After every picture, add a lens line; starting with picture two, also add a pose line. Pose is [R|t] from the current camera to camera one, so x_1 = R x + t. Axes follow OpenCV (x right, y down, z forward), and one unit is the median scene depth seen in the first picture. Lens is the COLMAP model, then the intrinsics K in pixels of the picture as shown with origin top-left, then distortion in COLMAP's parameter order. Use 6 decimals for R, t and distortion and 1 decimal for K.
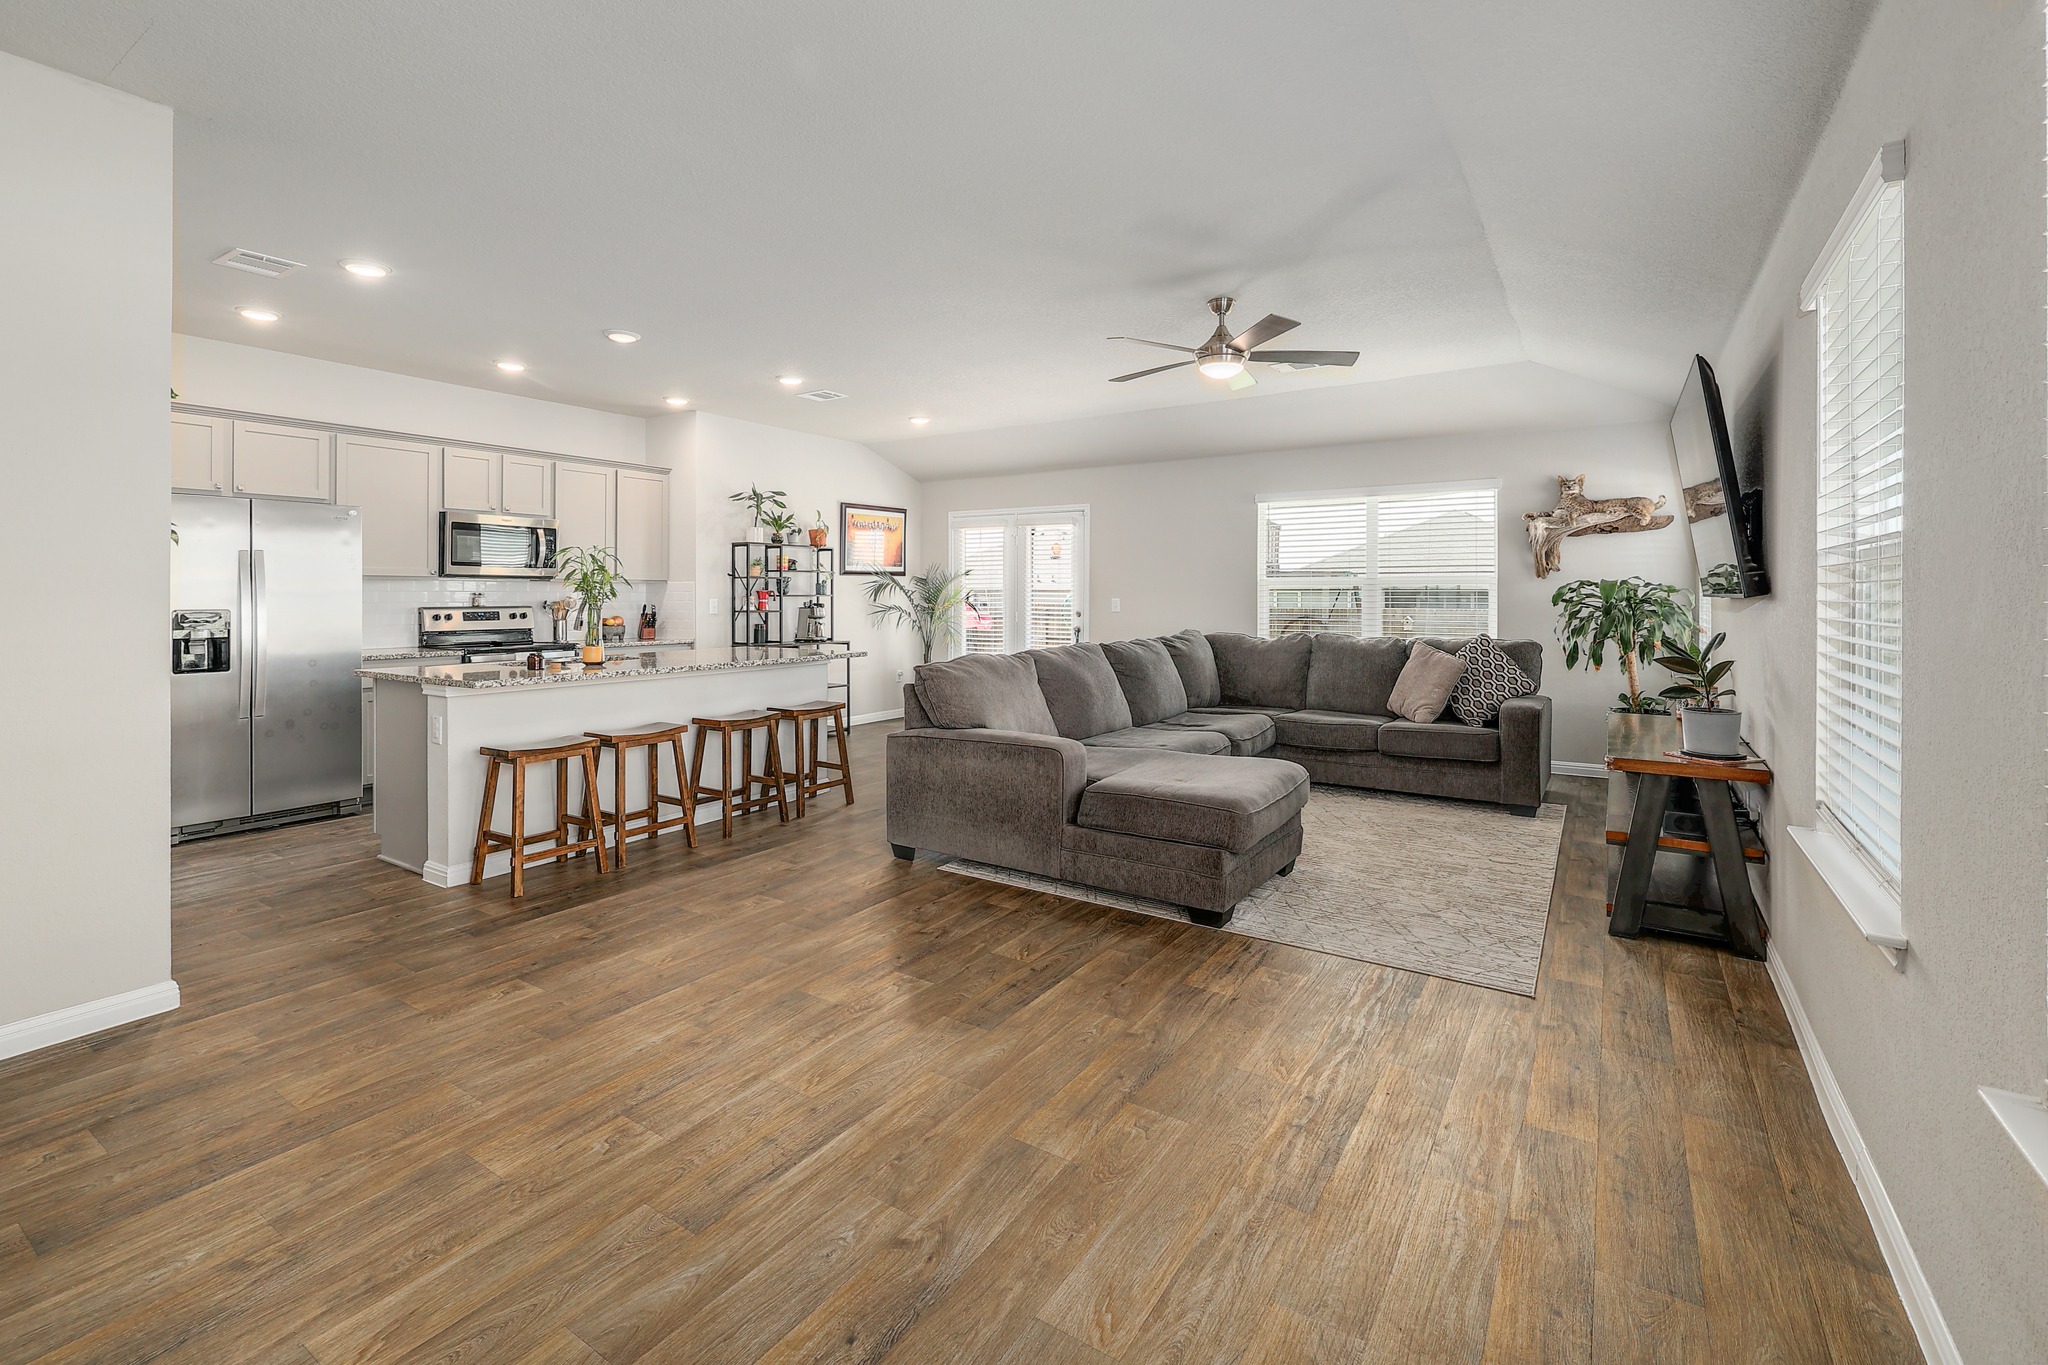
lens RADIAL K [[904.0, 0, 1018.6], [0, 904.0, 595.9], [0, 0, 1]] dist [0.000350, -0.001006]
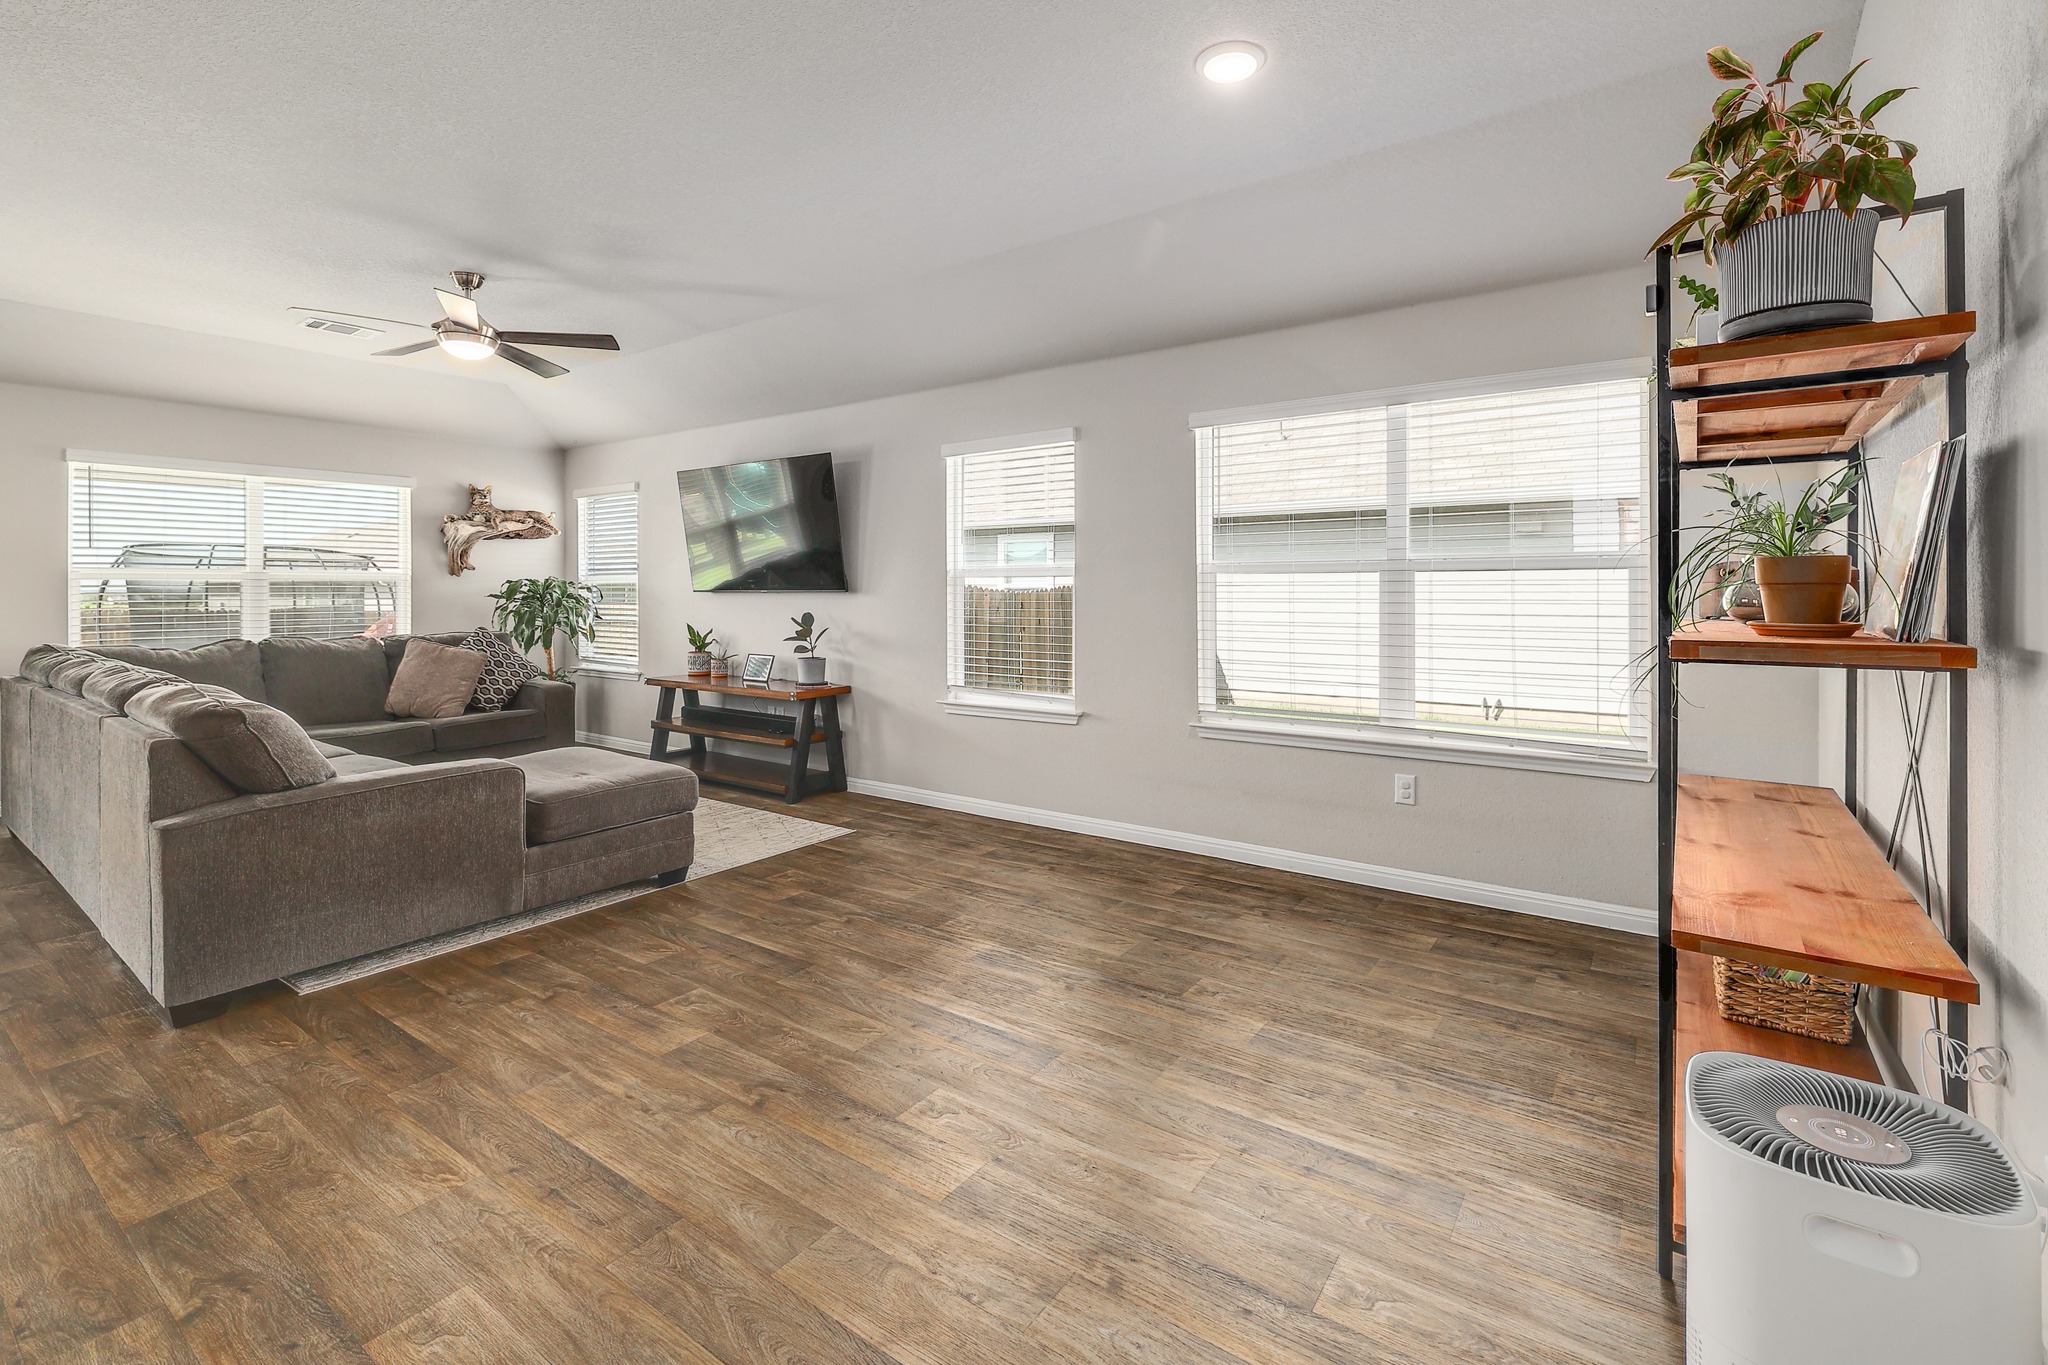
lens RADIAL K [[904.0, 0, 1018.6], [0, 904.0, 595.9], [0, 0, 1]] dist [0.000350, -0.001006]
pose [[0.037914, -0.005976, 0.999263, -0.509793], [0.002378, 0.999980, 0.005890, -0.000295], [-0.999278, 0.002152, 0.037928, 0.298028]]
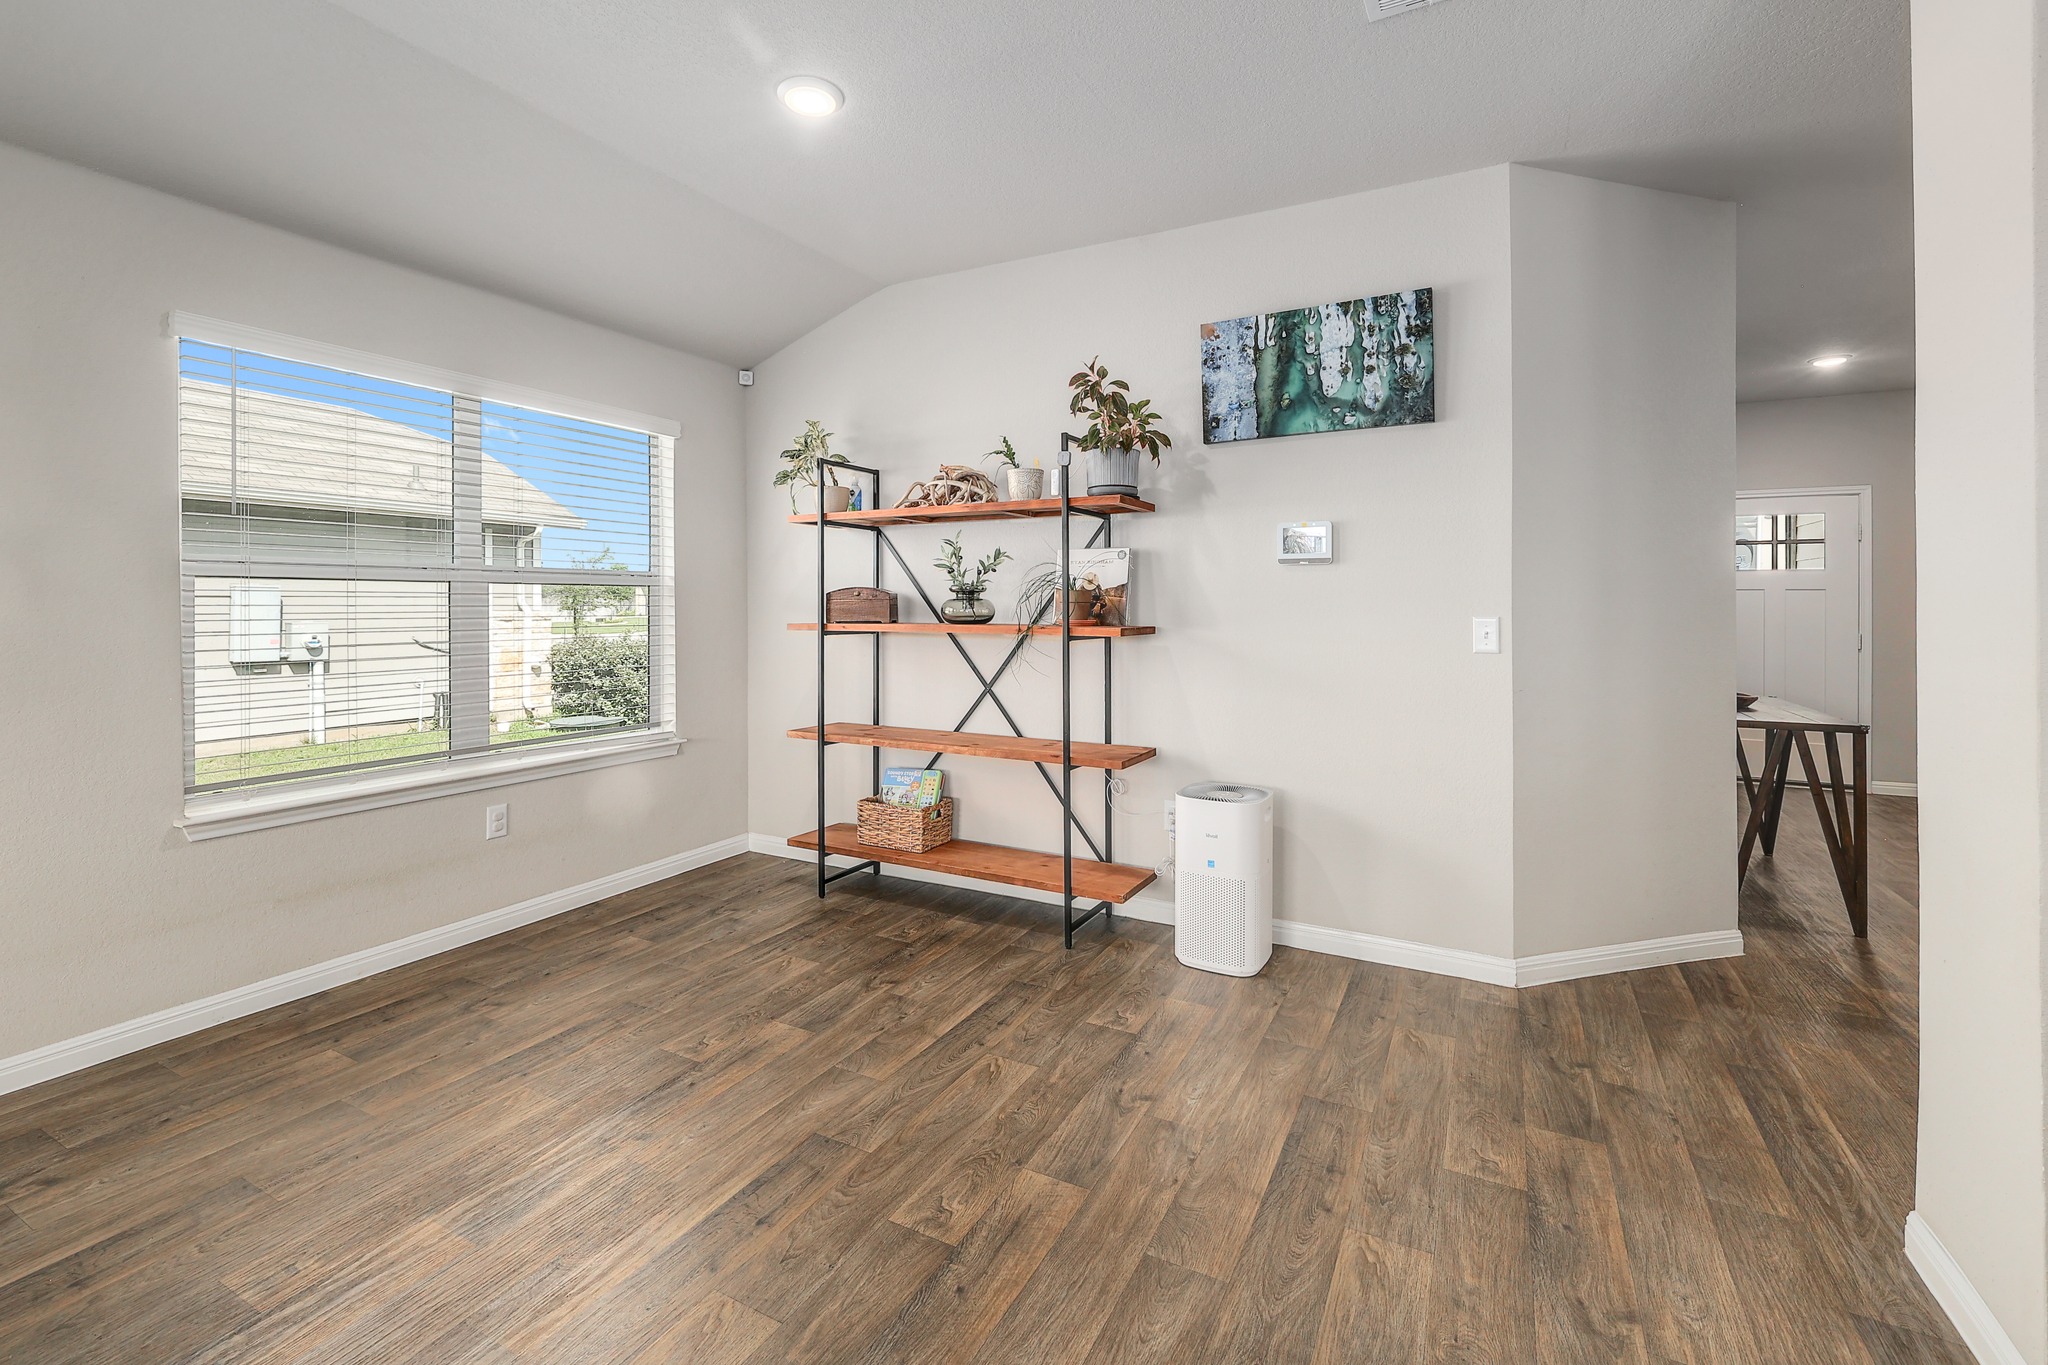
lens RADIAL K [[904.0, 0, 1018.6], [0, 904.0, 595.9], [0, 0, 1]] dist [0.000350, -0.001006]
pose [[-0.995771, -0.004192, -0.091770, -0.150552], [-0.003408, 0.999956, -0.008704, -0.000610], [0.091803, -0.008354, -0.995742, 0.654929]]
